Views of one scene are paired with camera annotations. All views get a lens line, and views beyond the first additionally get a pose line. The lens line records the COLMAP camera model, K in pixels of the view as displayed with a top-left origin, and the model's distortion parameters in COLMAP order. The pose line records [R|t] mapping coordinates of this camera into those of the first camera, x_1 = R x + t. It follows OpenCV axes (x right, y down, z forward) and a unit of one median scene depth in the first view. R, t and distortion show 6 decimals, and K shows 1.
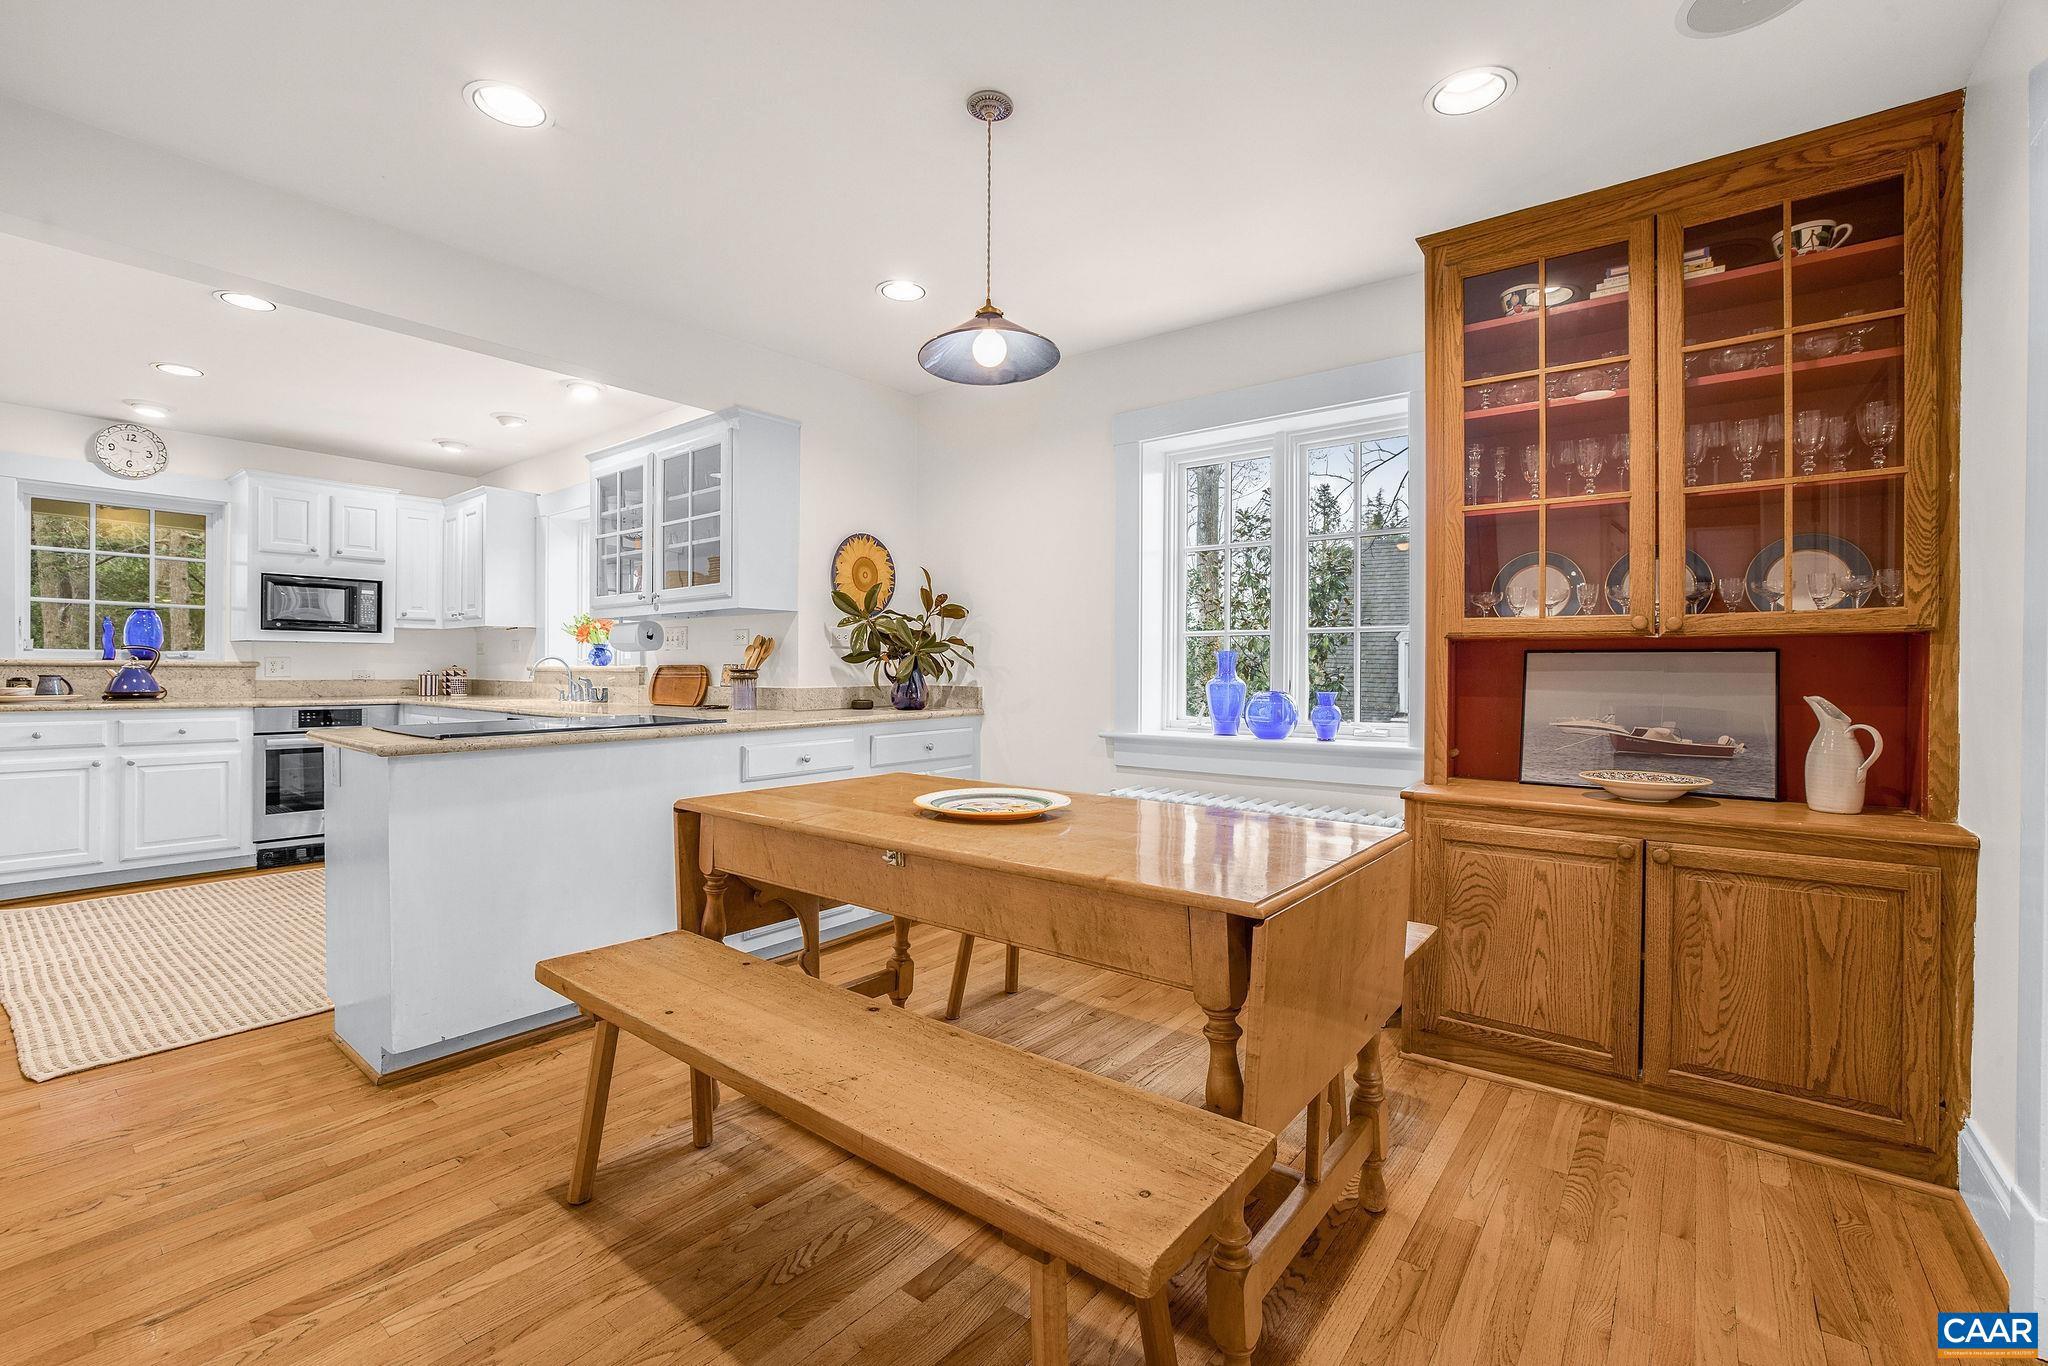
lens RADIAL K [[865.5, 0, 1017.6], [0, 865.5, 673.5], [0, 0, 1]] dist [-0.043670, 0.016094]
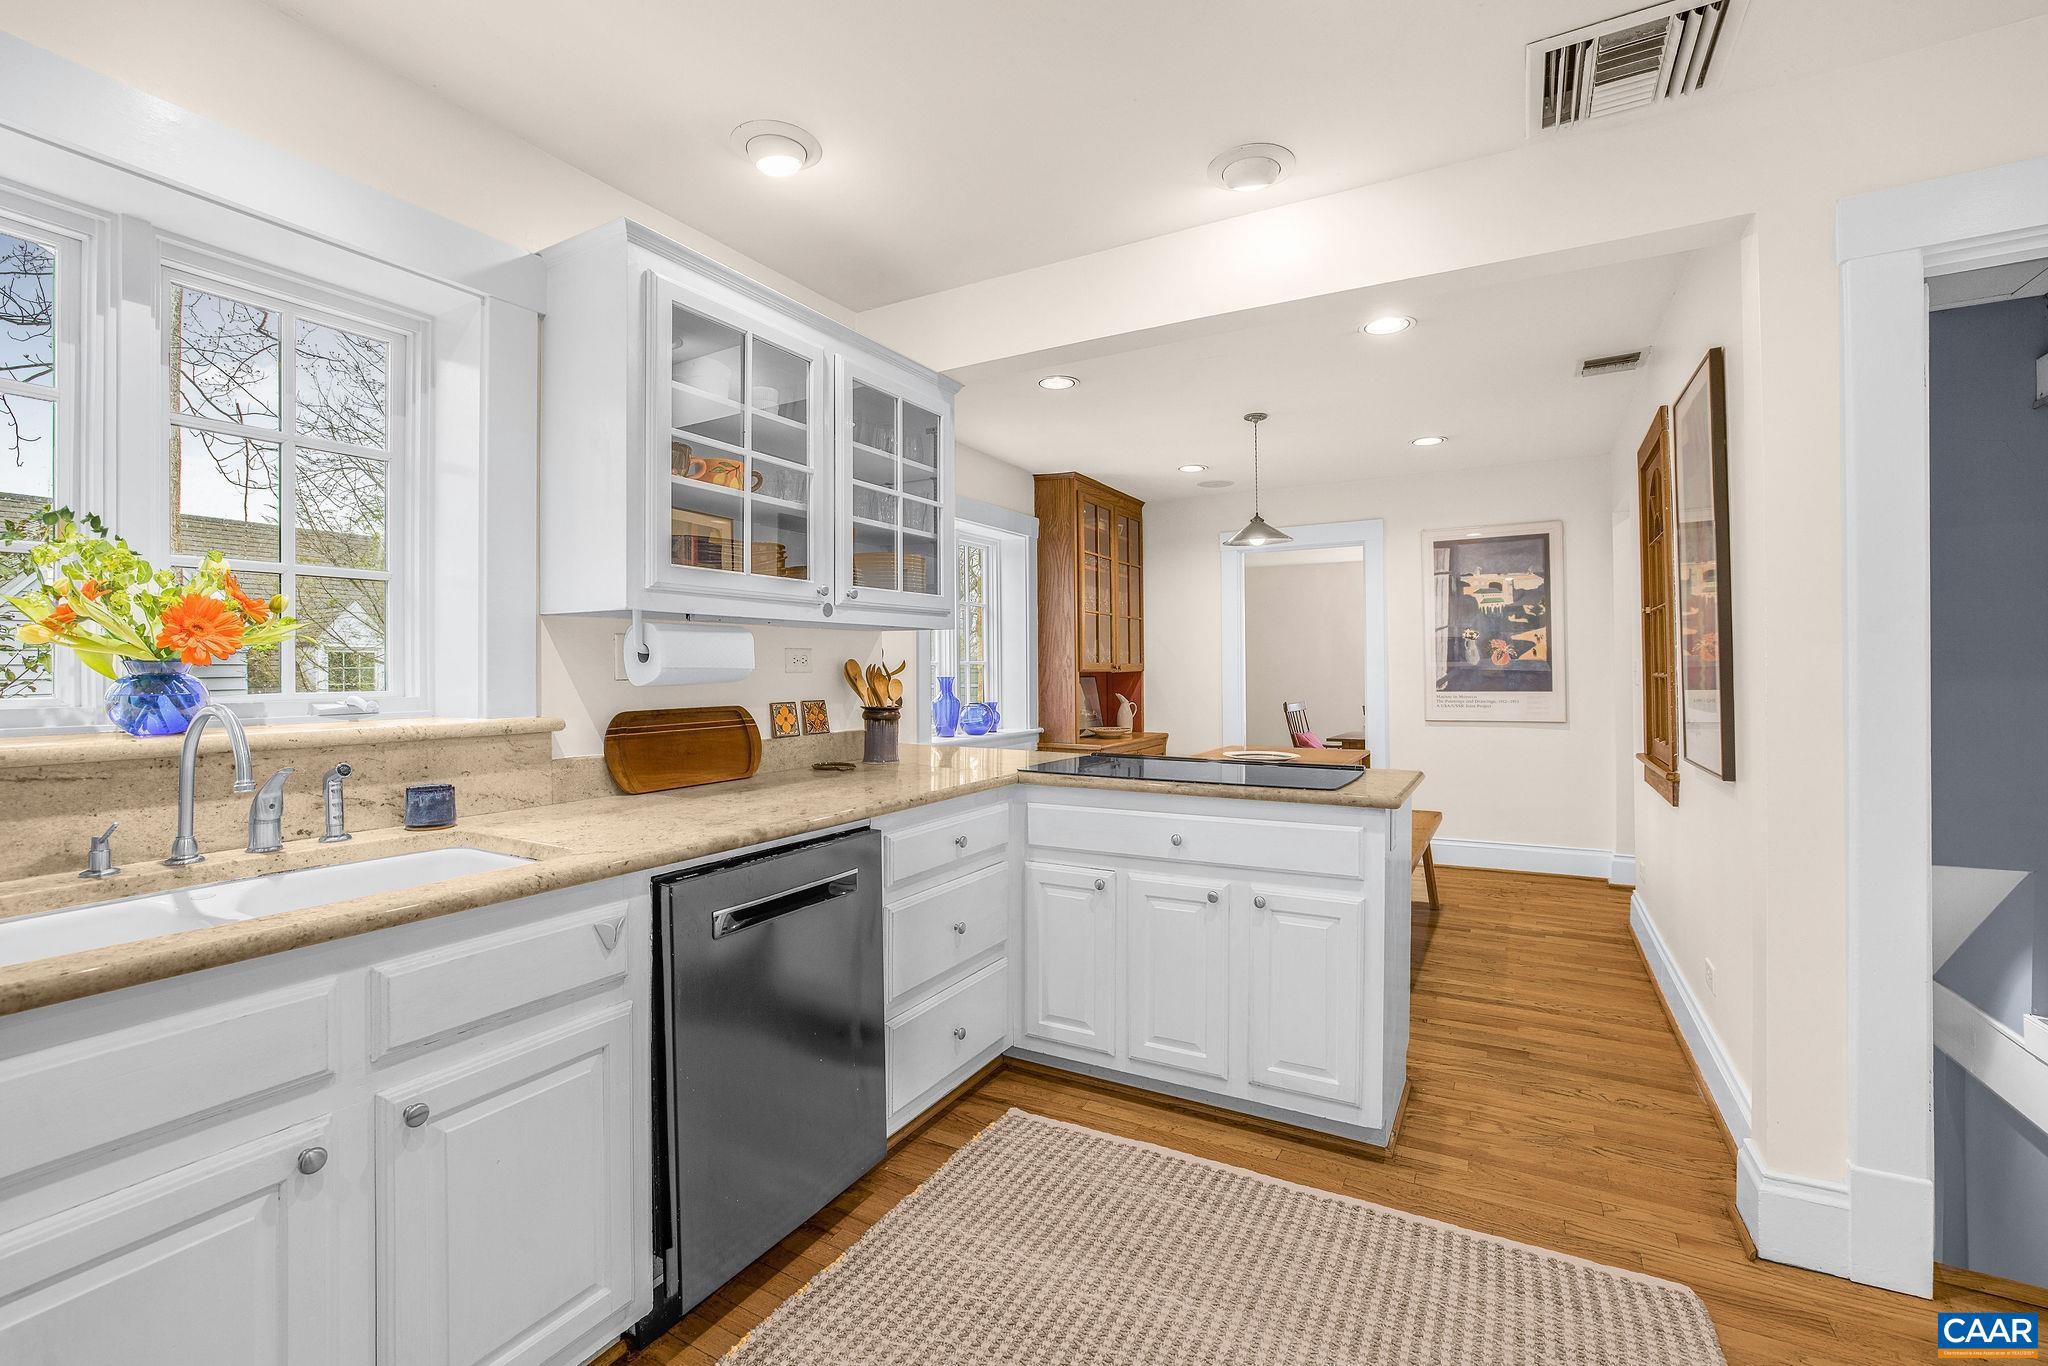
lens RADIAL K [[875.8, 0, 1003.1], [0, 875.8, 669.2], [0, 0, 1]] dist [-0.000811, -0.000119]
pose [[-0.127836, -0.002903, 0.991791, -0.915866], [0.007109, 0.999967, 0.003843, -0.033280], [-0.991770, 0.007542, -0.127811, 0.837107]]
